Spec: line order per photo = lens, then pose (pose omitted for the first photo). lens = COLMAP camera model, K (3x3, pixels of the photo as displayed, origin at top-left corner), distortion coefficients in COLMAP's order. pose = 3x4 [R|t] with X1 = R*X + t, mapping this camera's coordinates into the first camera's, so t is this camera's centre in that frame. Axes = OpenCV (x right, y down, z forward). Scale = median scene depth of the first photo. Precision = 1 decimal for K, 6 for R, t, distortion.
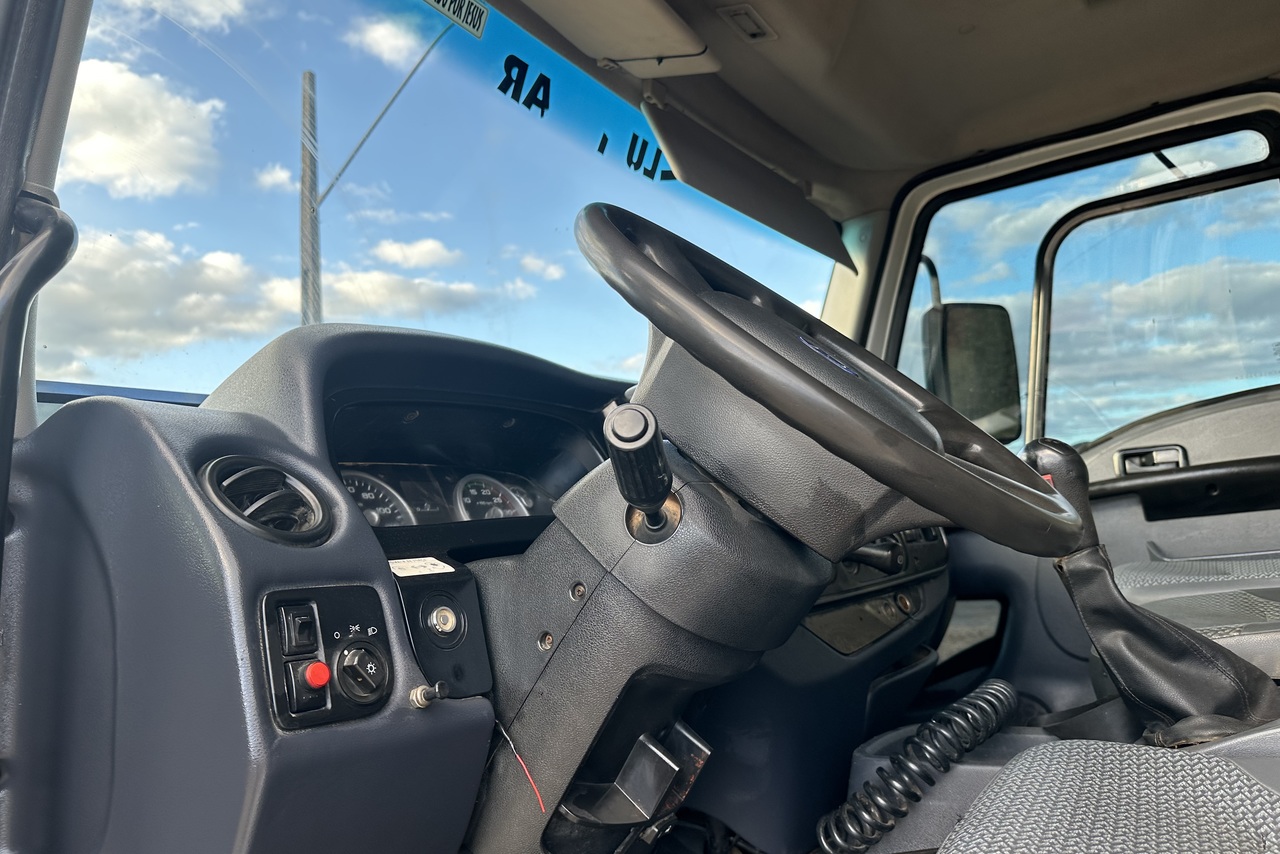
lens RADIAL K [[921.3, 0, 620.4], [0, 921.3, 438.4], [0, 0, 1]] dist [0.052982, -0.081591]
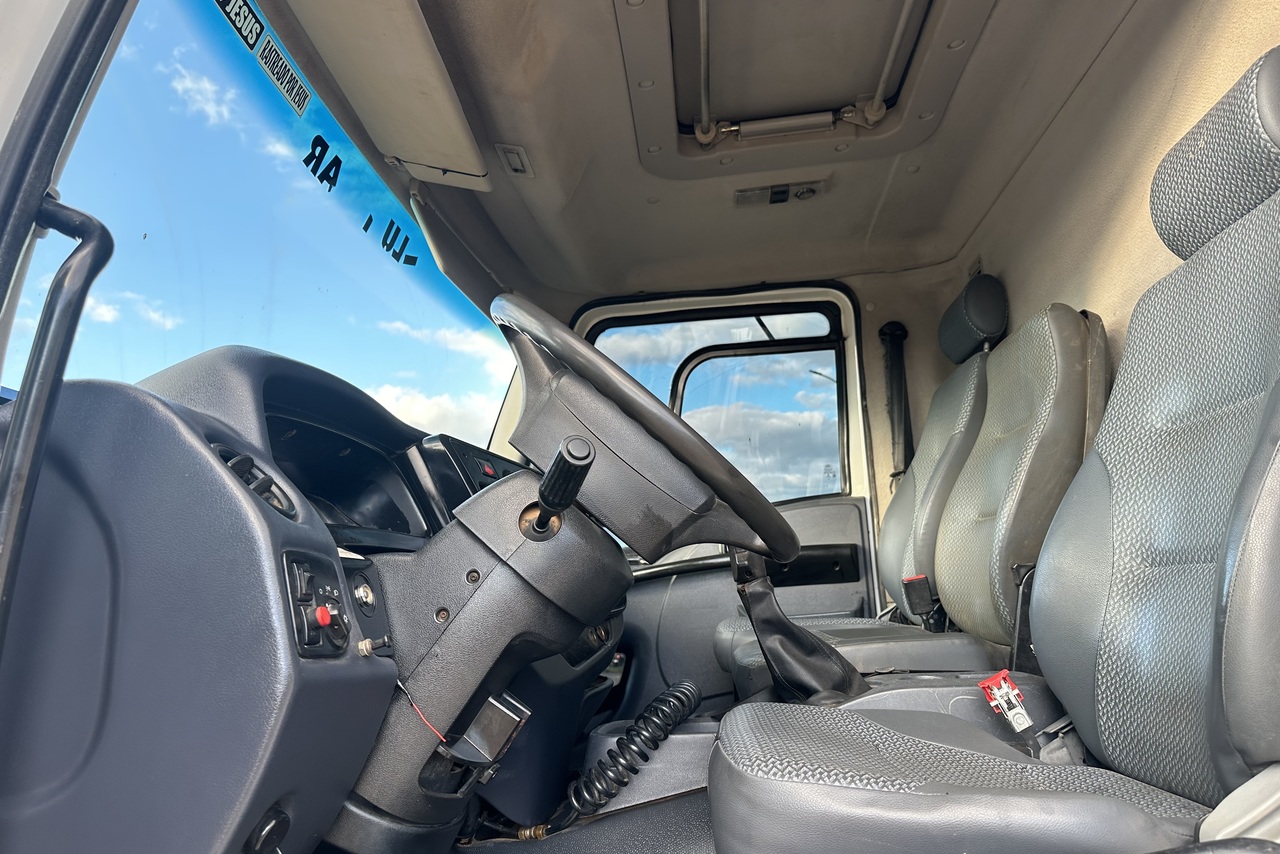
lens RADIAL K [[883.6, 0, 640.0], [0, 883.6, 427.0], [0, 0, 1]] dist [0.133540, -0.246499]
pose [[0.895162, 0.124967, 0.427866, -0.309241], [-0.078931, 0.989167, -0.123771, 0.070756], [-0.438698, 0.077024, 0.895328, -0.204635]]
